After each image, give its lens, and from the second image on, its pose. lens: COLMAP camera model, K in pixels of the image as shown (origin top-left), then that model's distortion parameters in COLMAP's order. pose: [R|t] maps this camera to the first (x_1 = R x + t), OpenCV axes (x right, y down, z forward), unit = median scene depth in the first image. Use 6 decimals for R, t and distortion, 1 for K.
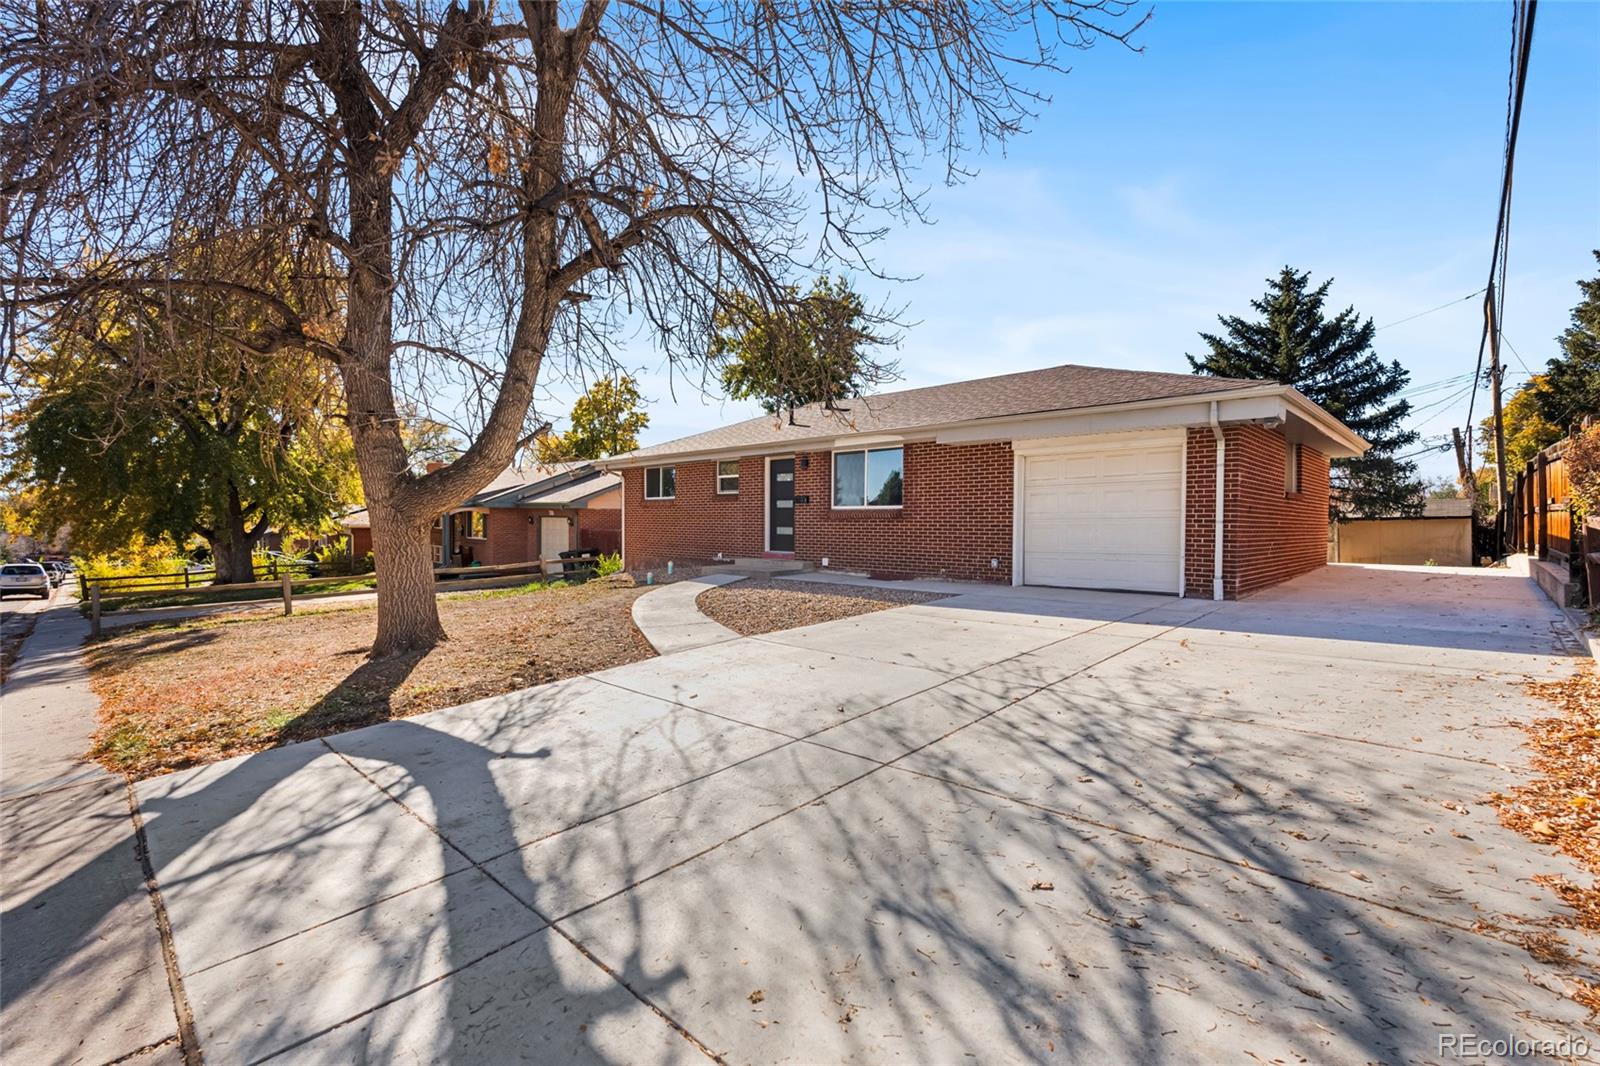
lens RADIAL K [[708.9, 0, 800.0], [0, 708.9, 533.0], [0, 0, 1]] dist [0.000732, 0.000378]
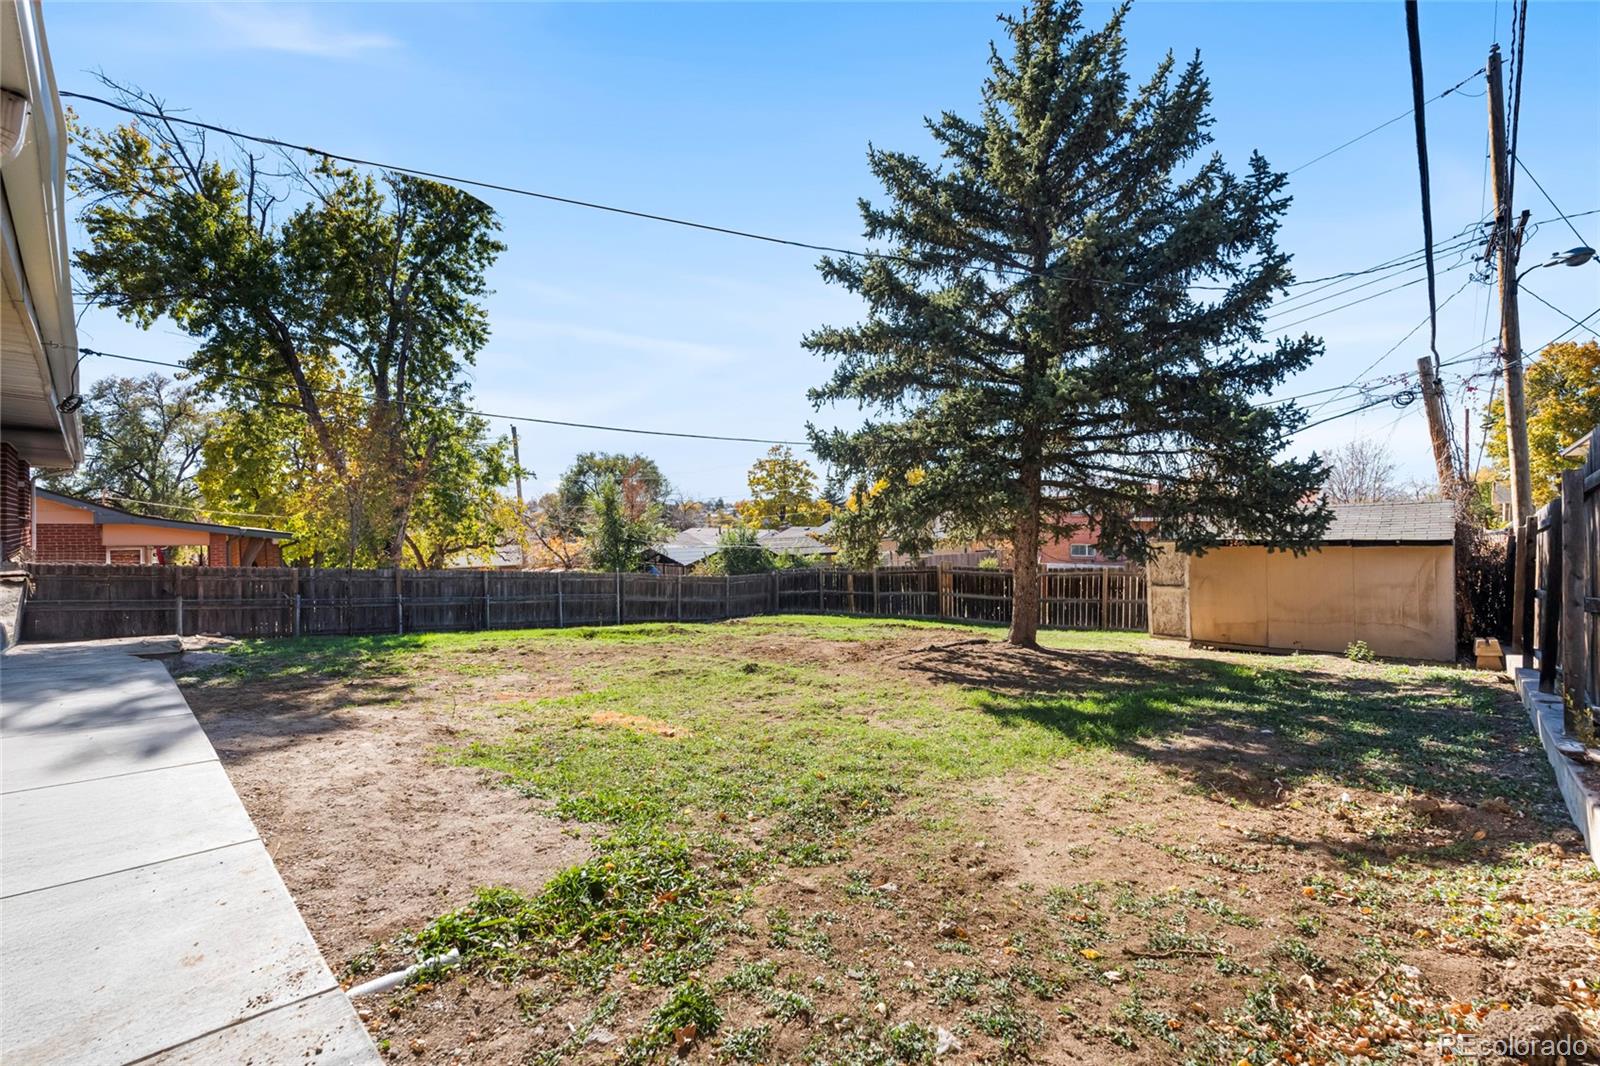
lens RADIAL K [[709.9, 0, 800.0], [0, 709.9, 533.0], [0, 0, 1]] dist [0.000463, -0.000028]
pose [[0.999998, 0.000400, -0.001758, 0.495615], [-0.000412, 0.999977, -0.006730, -0.023054], [0.001755, 0.006731, 0.999976, 0.511196]]
